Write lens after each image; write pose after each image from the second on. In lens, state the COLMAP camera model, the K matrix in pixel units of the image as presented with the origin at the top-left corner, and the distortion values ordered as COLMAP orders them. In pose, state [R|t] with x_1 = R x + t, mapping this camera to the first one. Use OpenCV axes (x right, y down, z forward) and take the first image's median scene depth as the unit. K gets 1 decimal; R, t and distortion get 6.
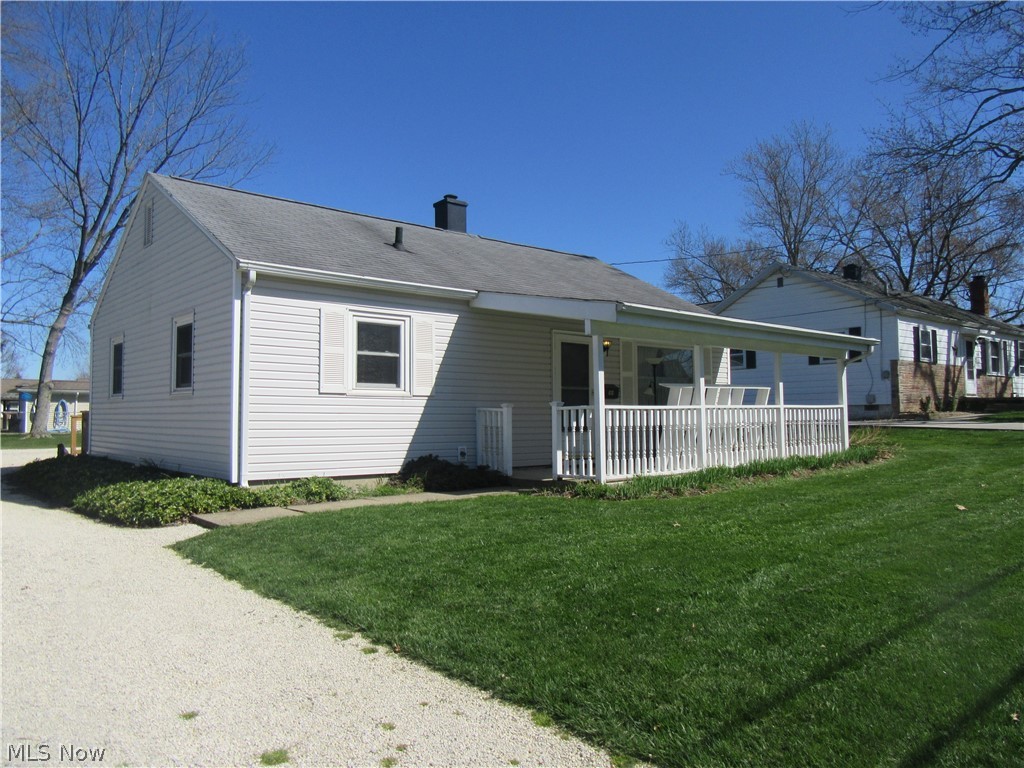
lens RADIAL K [[755.3, 0, 511.8], [0, 755.3, 380.2], [0, 0, 1]] dist [-0.000134, 0.000156]
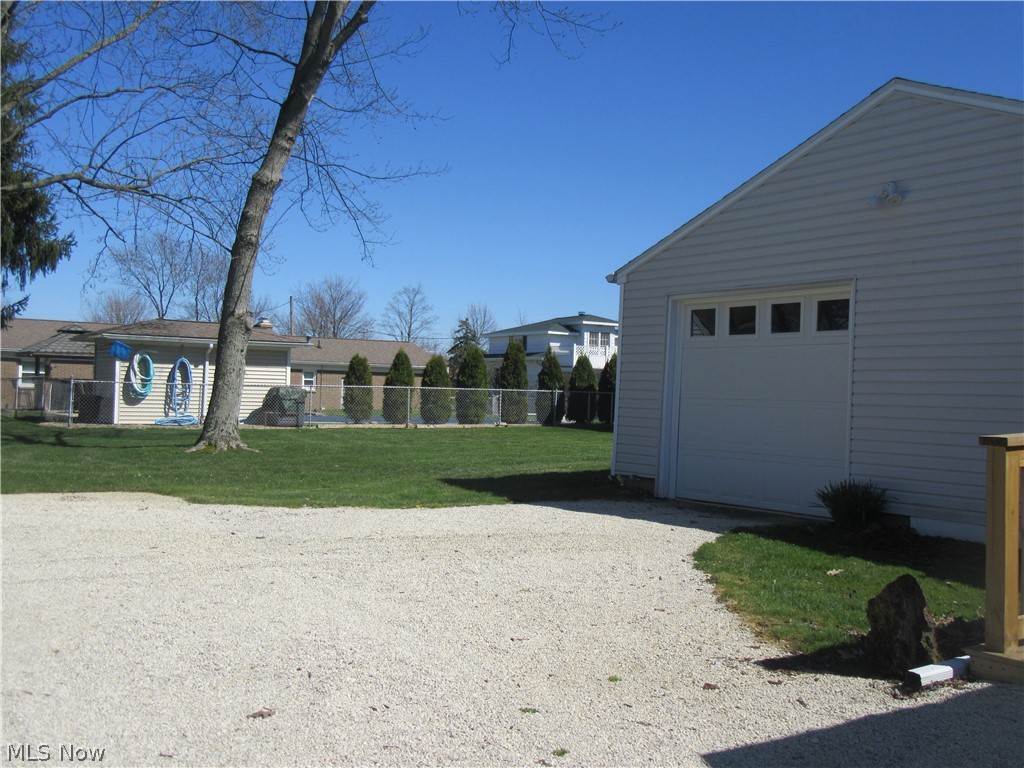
lens RADIAL K [[1156.0, 0, 512.0], [0, 1156.0, 384.8], [0, 0, 1]] dist [0.004358, 0.000000]
pose [[0.989166, 0.035228, -0.142512, -0.374093], [-0.030798, 0.998975, 0.033173, 0.015587], [0.143535, -0.028424, 0.989237, 0.393397]]
